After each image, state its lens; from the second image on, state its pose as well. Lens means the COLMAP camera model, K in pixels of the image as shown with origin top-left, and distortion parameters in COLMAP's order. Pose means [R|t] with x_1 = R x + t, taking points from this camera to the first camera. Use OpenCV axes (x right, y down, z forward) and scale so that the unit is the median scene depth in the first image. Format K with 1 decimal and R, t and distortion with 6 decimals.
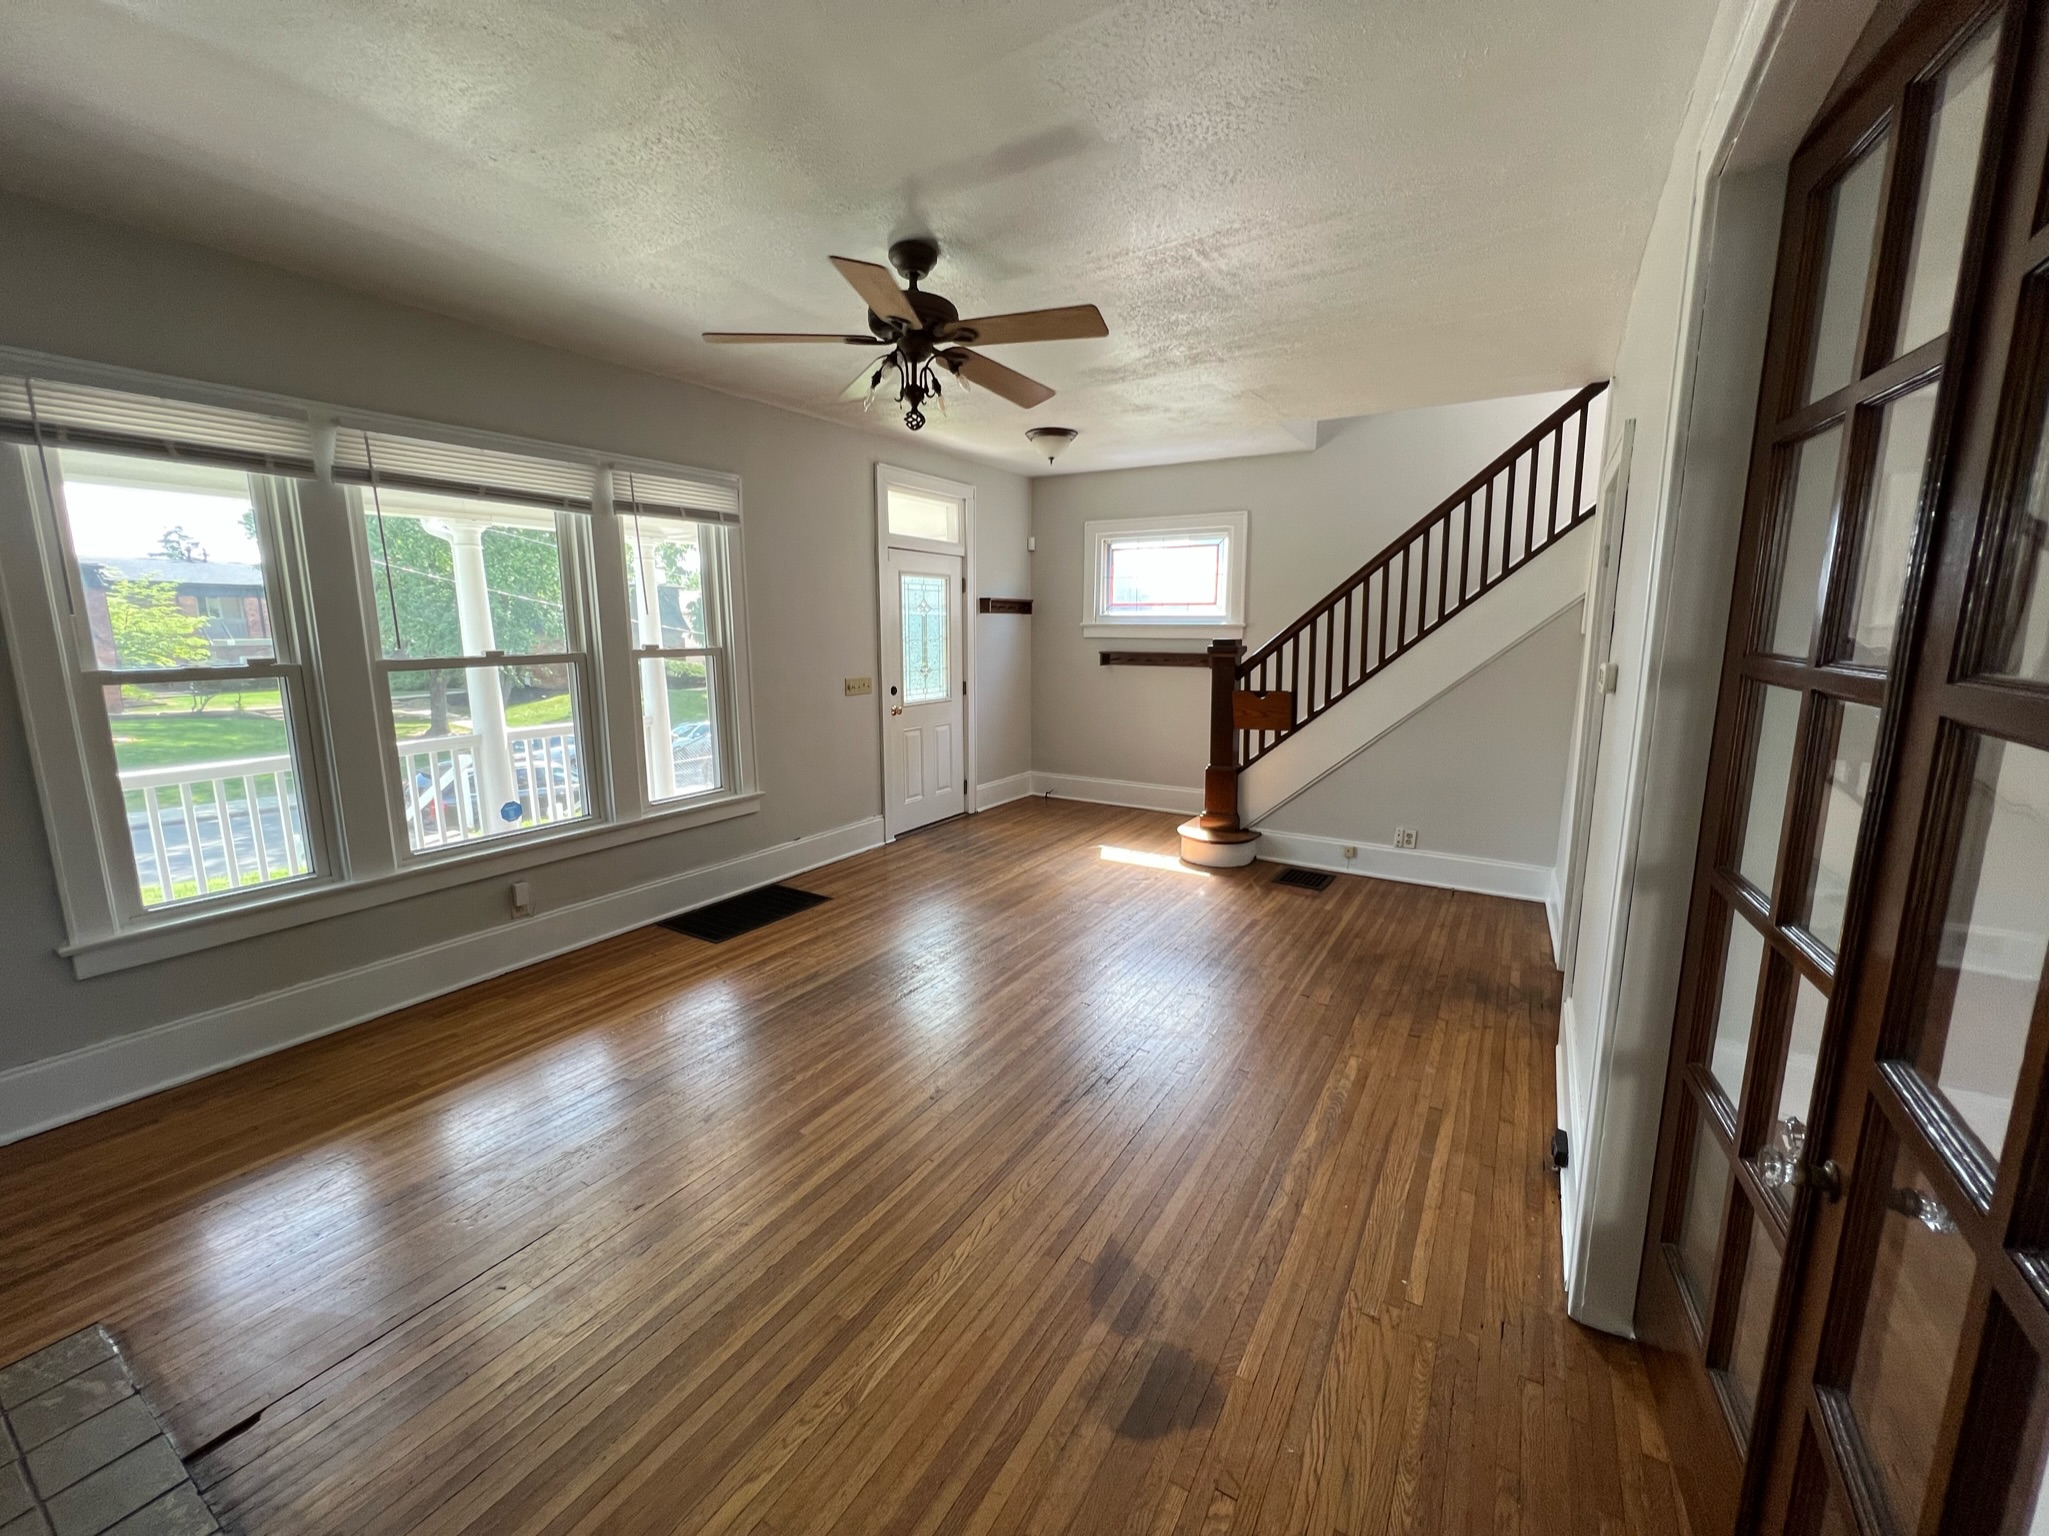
lens RADIAL K [[822.3, 0, 1022.7], [0, 822.3, 761.2], [0, 0, 1]] dist [-0.002987, -0.000133]
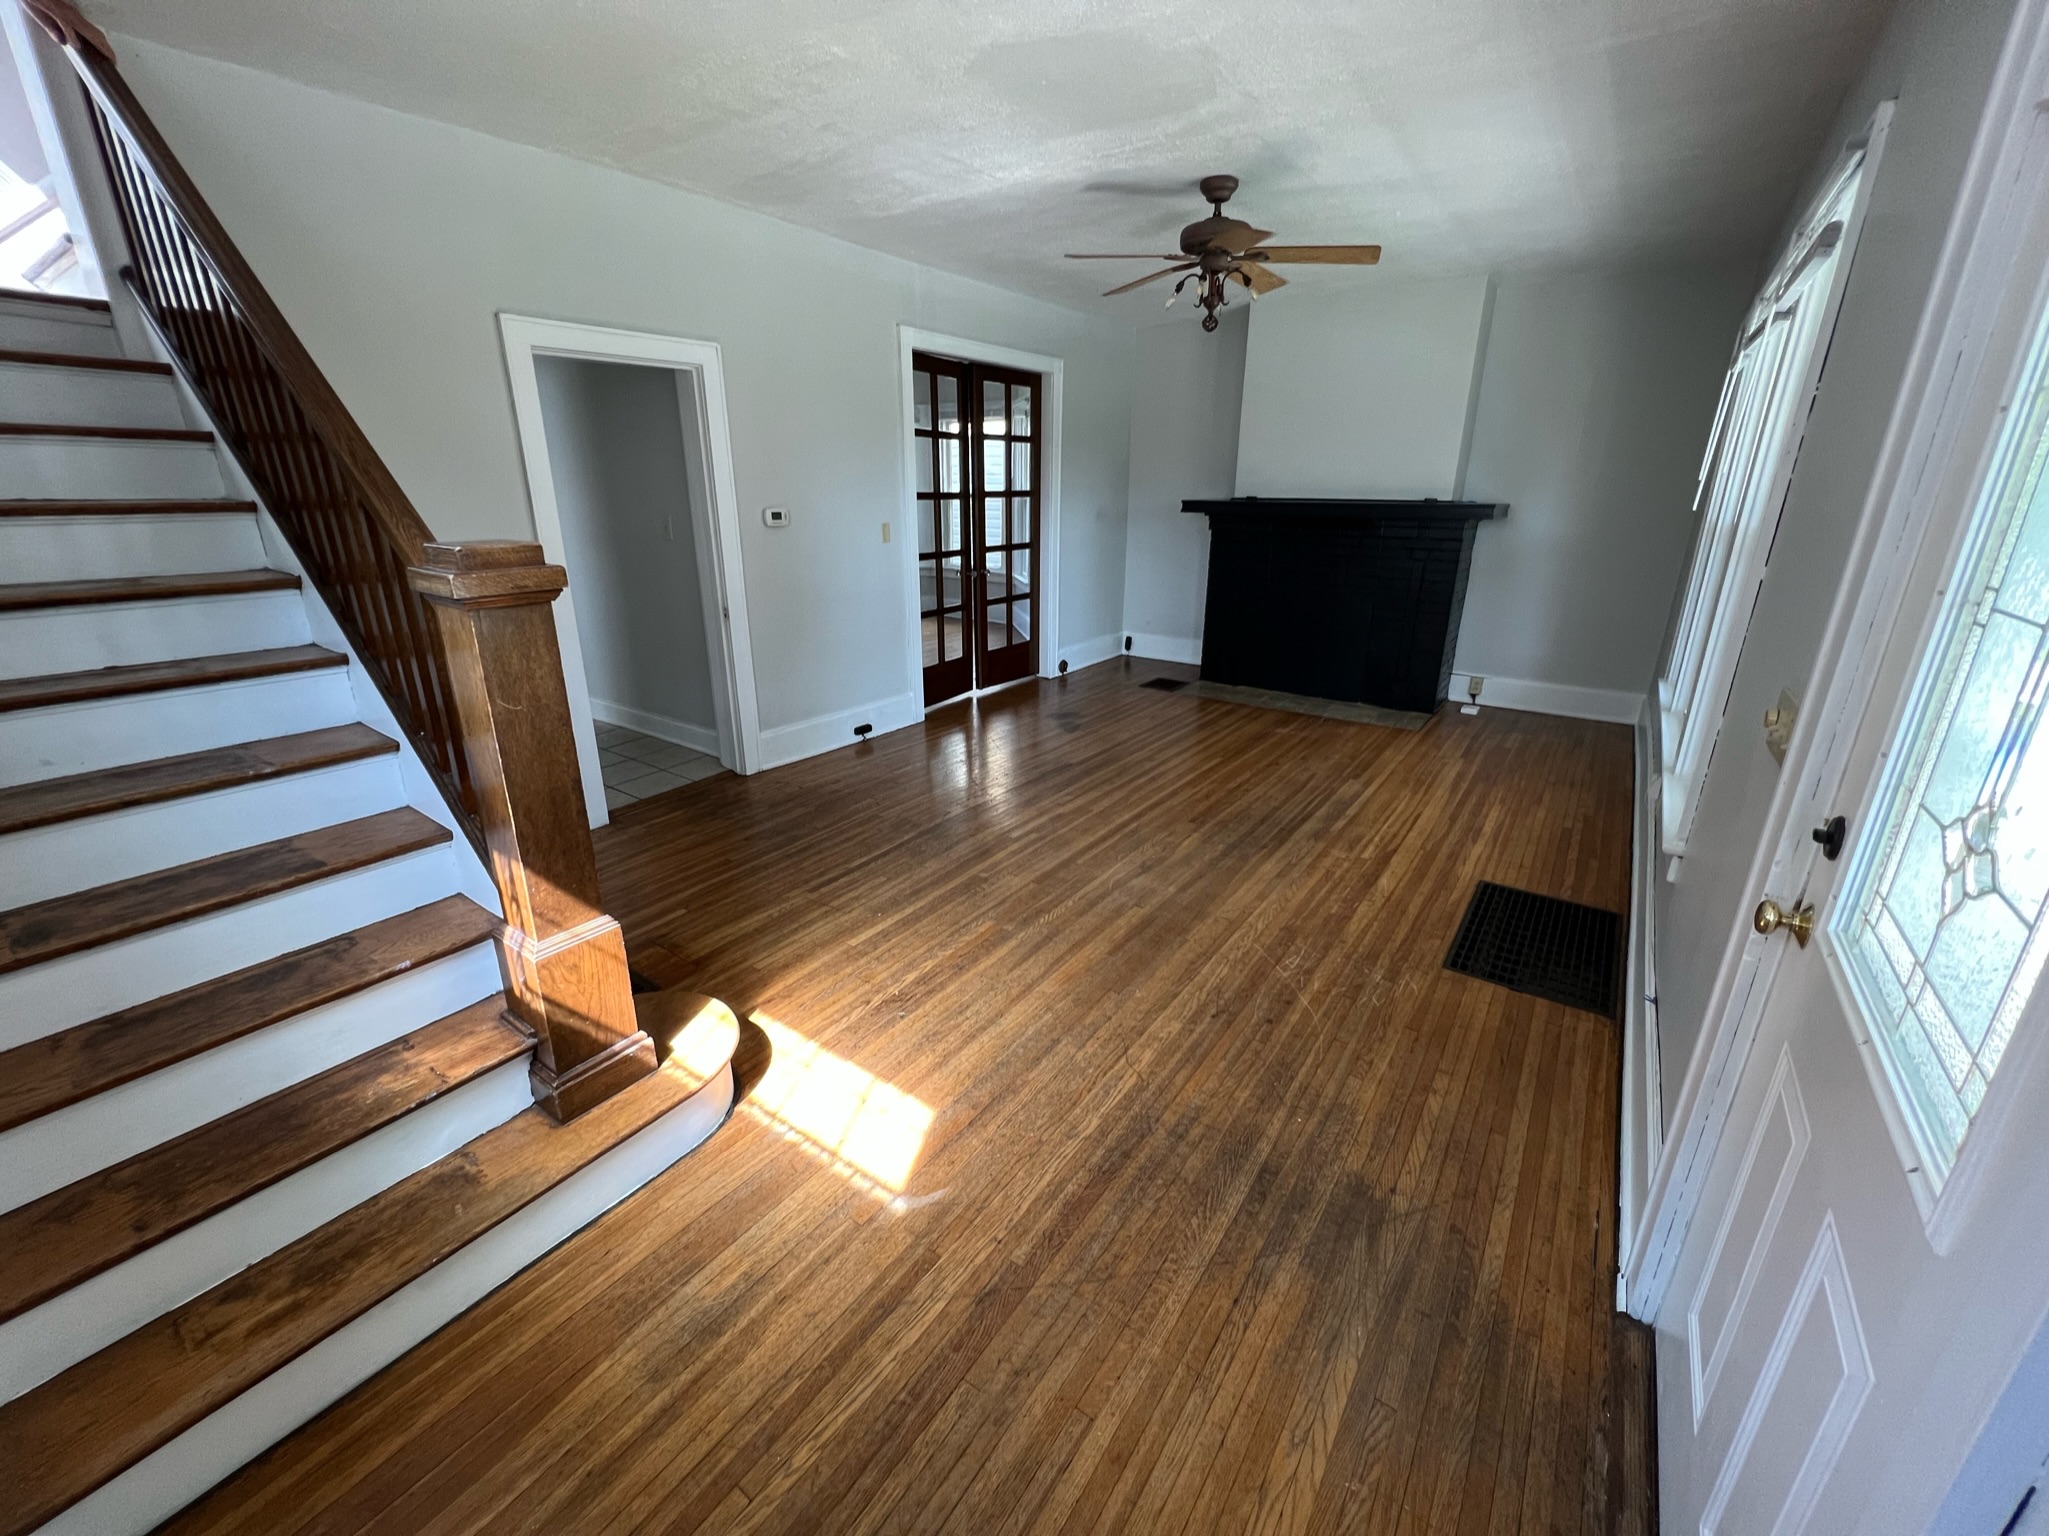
lens RADIAL K [[822.3, 0, 1023.1], [0, 822.3, 761.7], [0, 0, 1]] dist [-0.002987, -0.000133]
pose [[-0.997851, -0.020475, 0.062243, 0.038314], [0.011730, 0.878756, 0.477128, -0.242848], [-0.064466, 0.476833, -0.876627, 1.422831]]
